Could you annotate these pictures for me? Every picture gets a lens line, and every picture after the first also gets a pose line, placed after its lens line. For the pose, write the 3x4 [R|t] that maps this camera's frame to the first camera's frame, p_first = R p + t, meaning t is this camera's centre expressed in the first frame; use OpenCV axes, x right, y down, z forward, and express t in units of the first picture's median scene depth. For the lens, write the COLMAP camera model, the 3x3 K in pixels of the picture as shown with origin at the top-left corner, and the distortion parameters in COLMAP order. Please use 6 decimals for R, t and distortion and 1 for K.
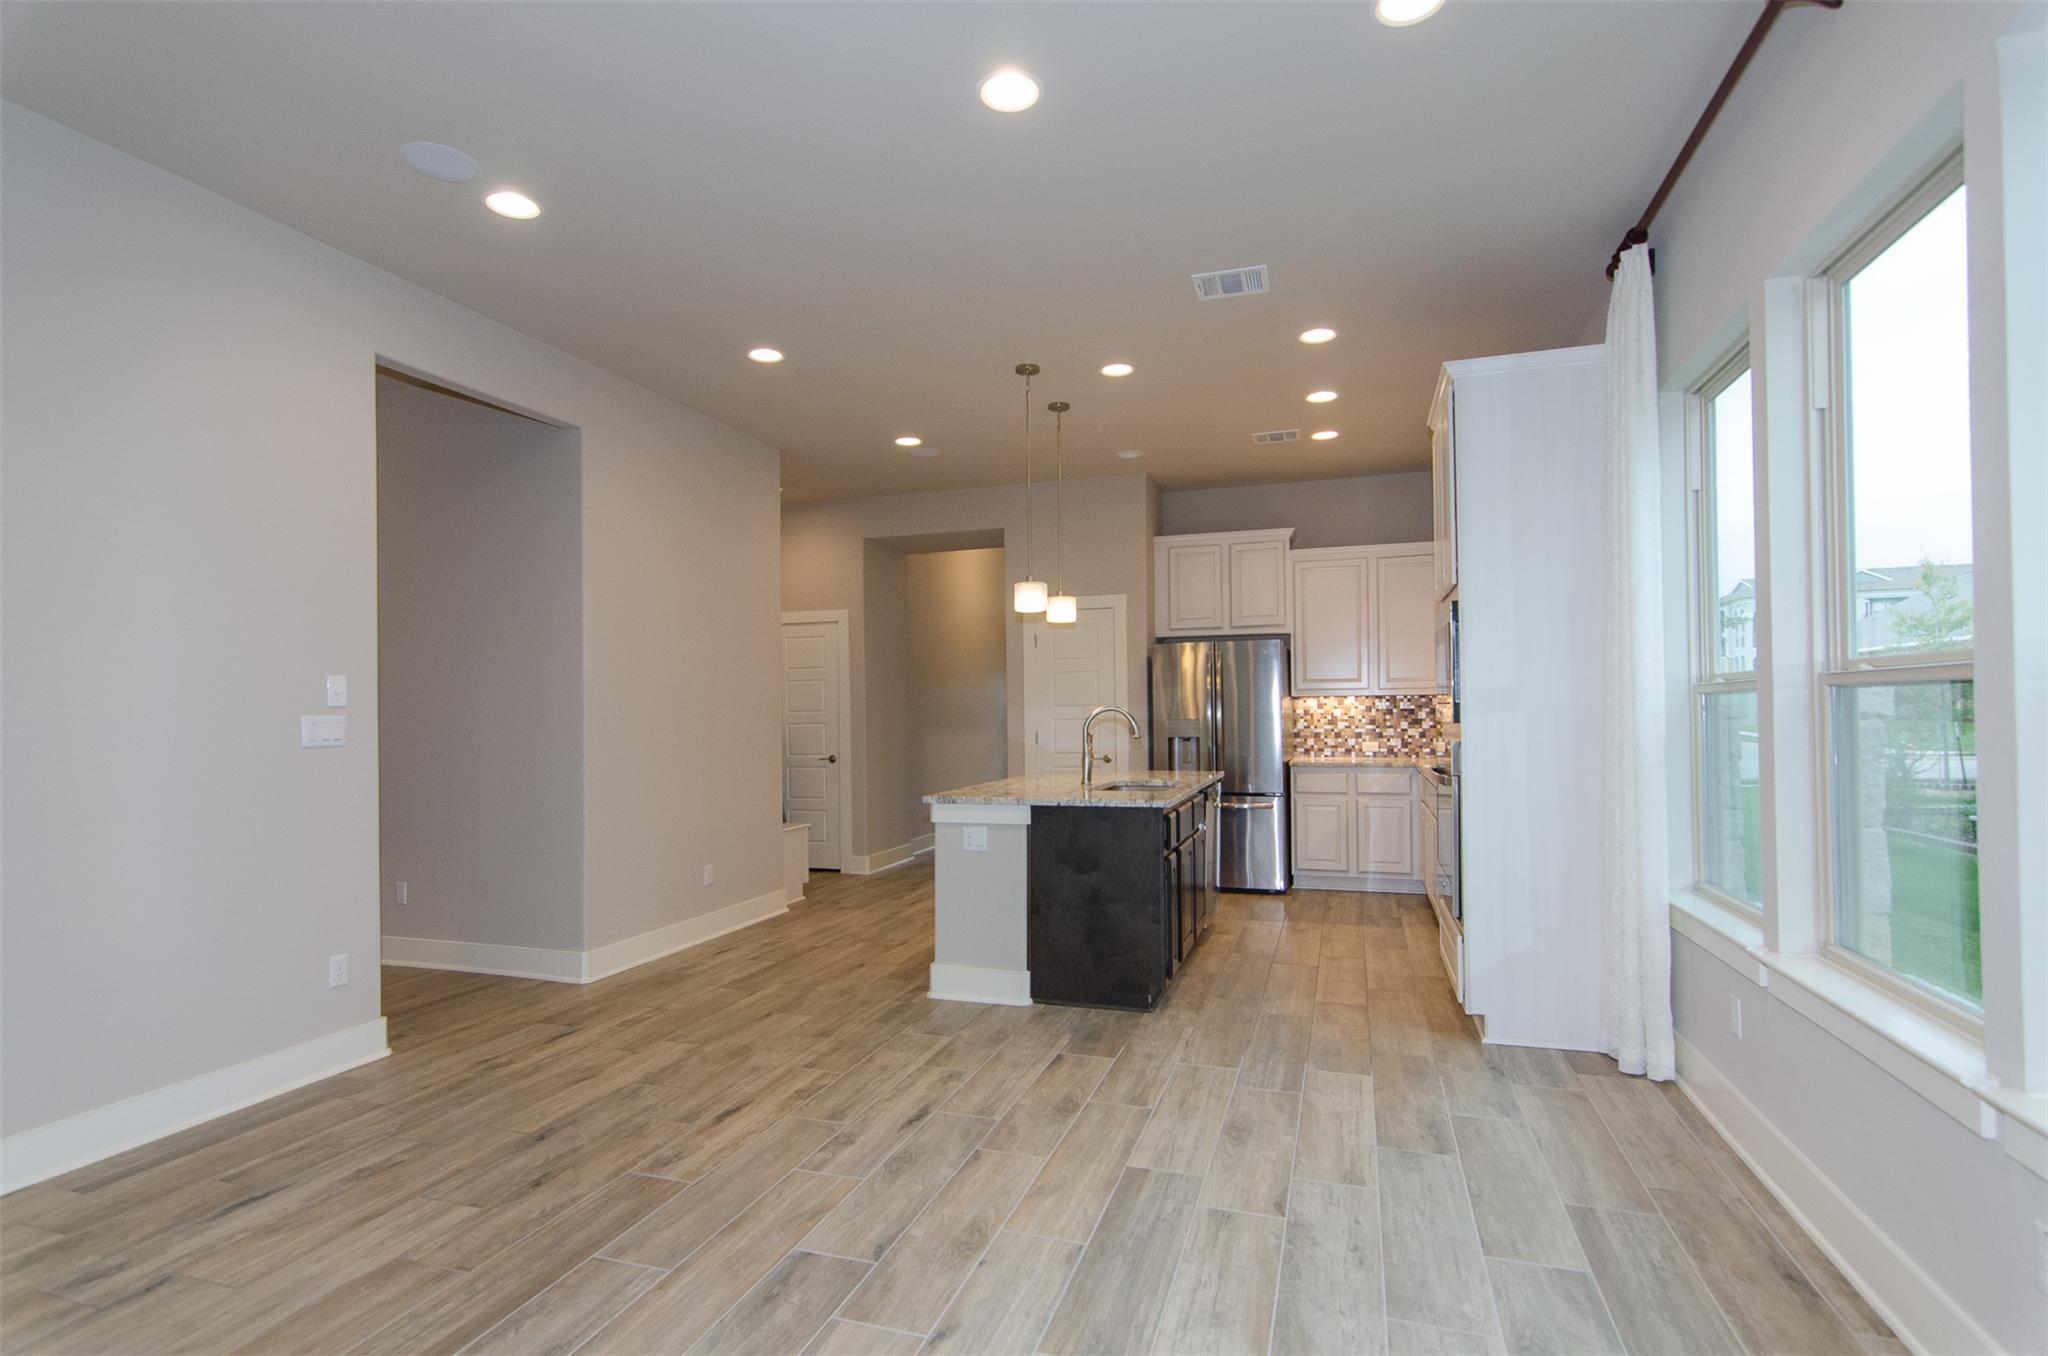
lens RADIAL K [[982.5, 0, 1020.1], [0, 982.5, 700.7], [0, 0, 1]] dist [-0.000925, 0.000743]
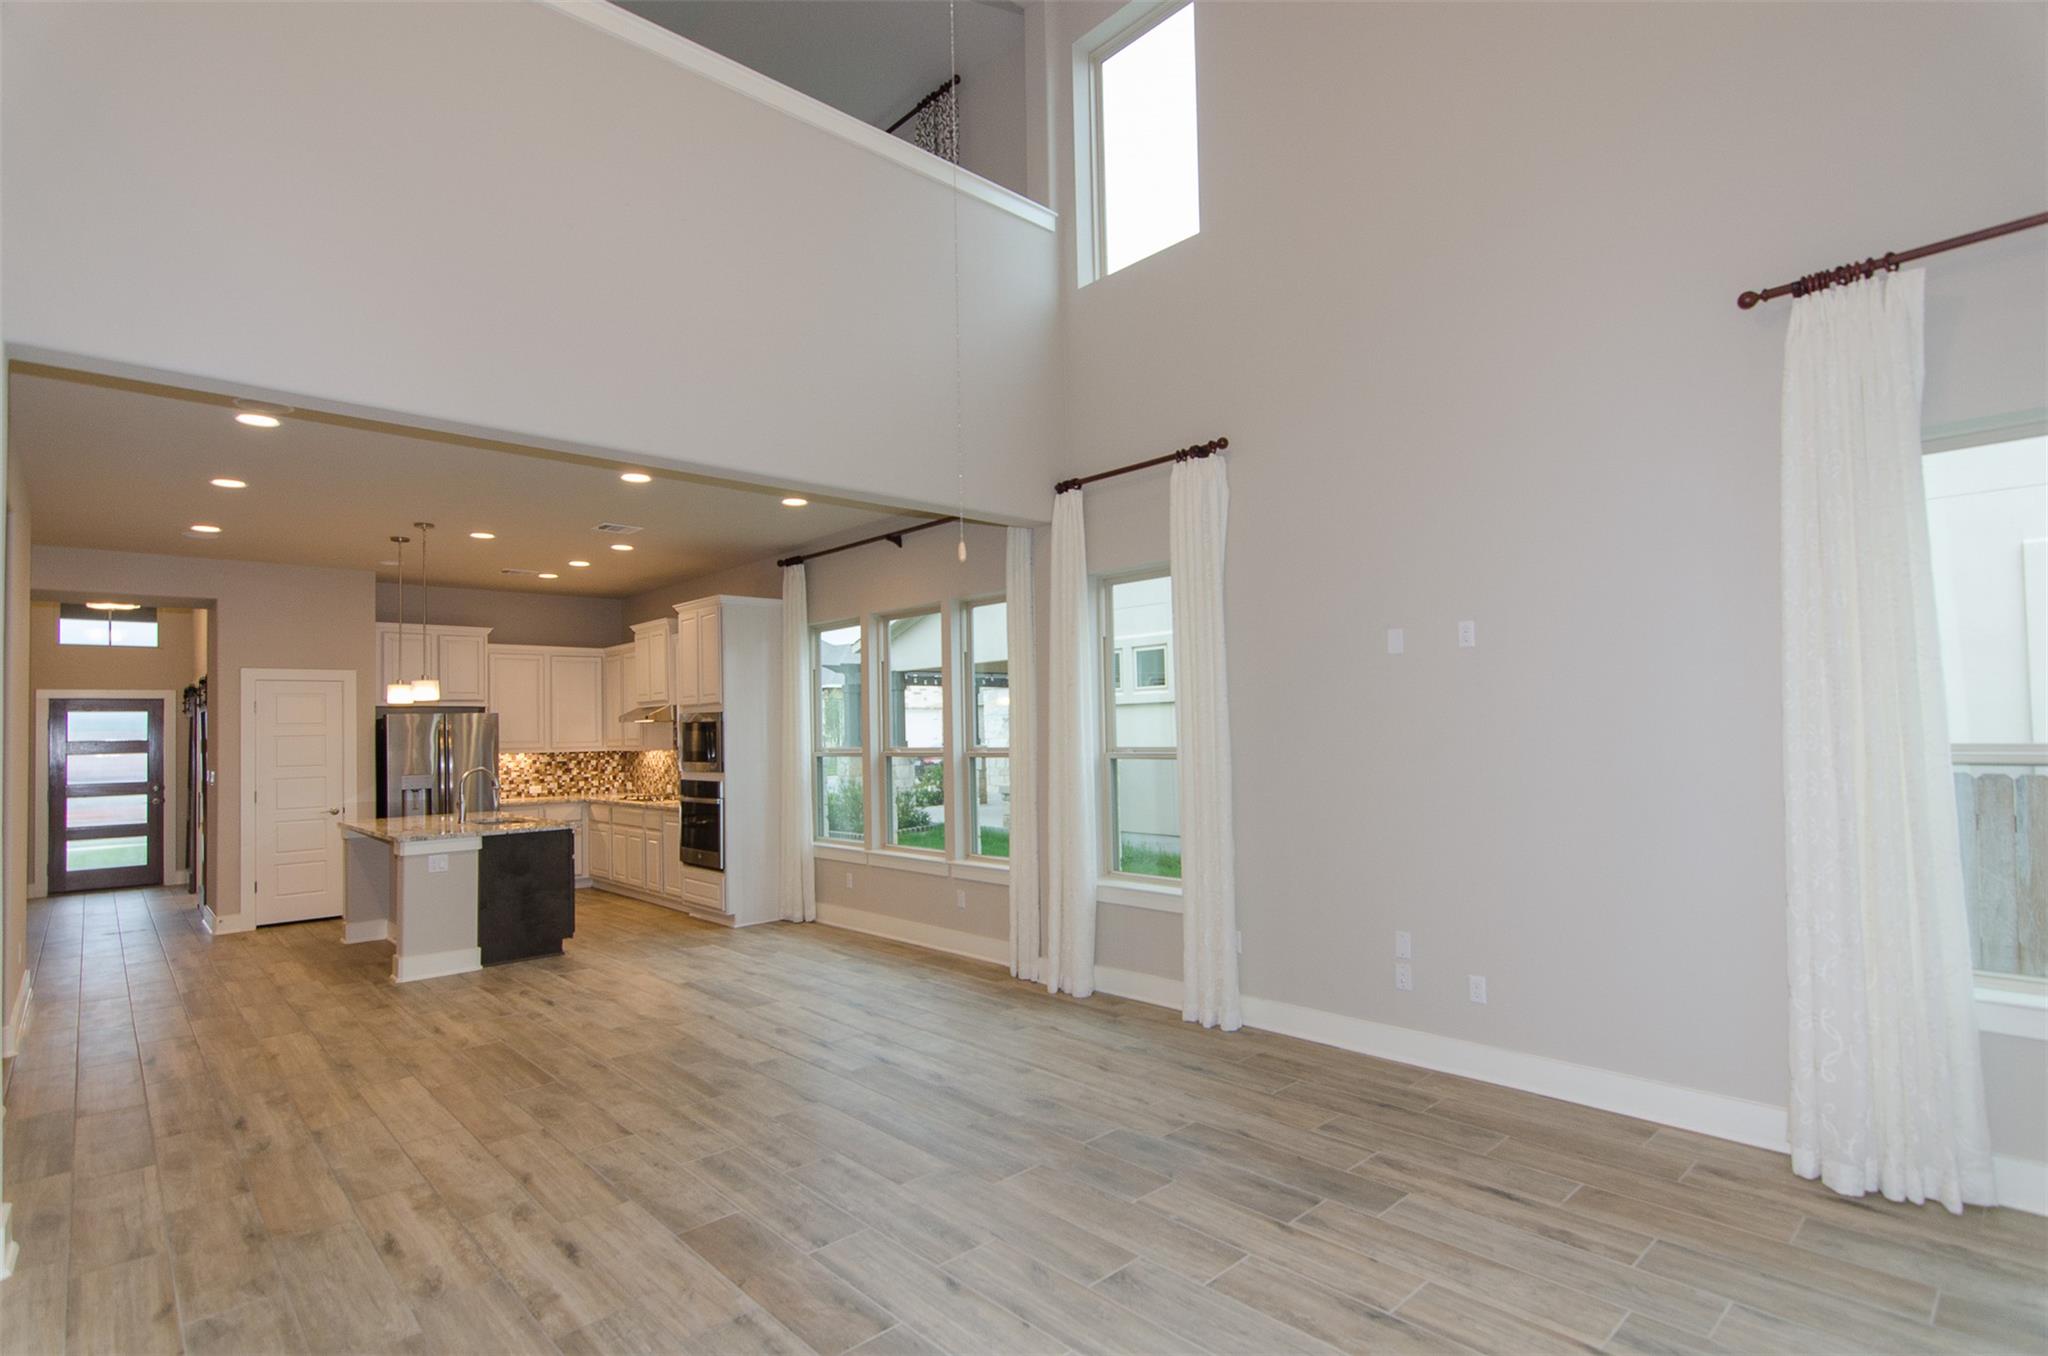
lens RADIAL K [[1006.4, 0, 1019.3], [0, 1006.4, 702.4], [0, 0, 1]] dist [-0.002536, -0.000369]
pose [[0.480949, 0.026139, 0.876359, -0.902740], [0.005187, 0.999453, -0.032657, -0.041793], [-0.876733, 0.020252, 0.480550, -0.446883]]
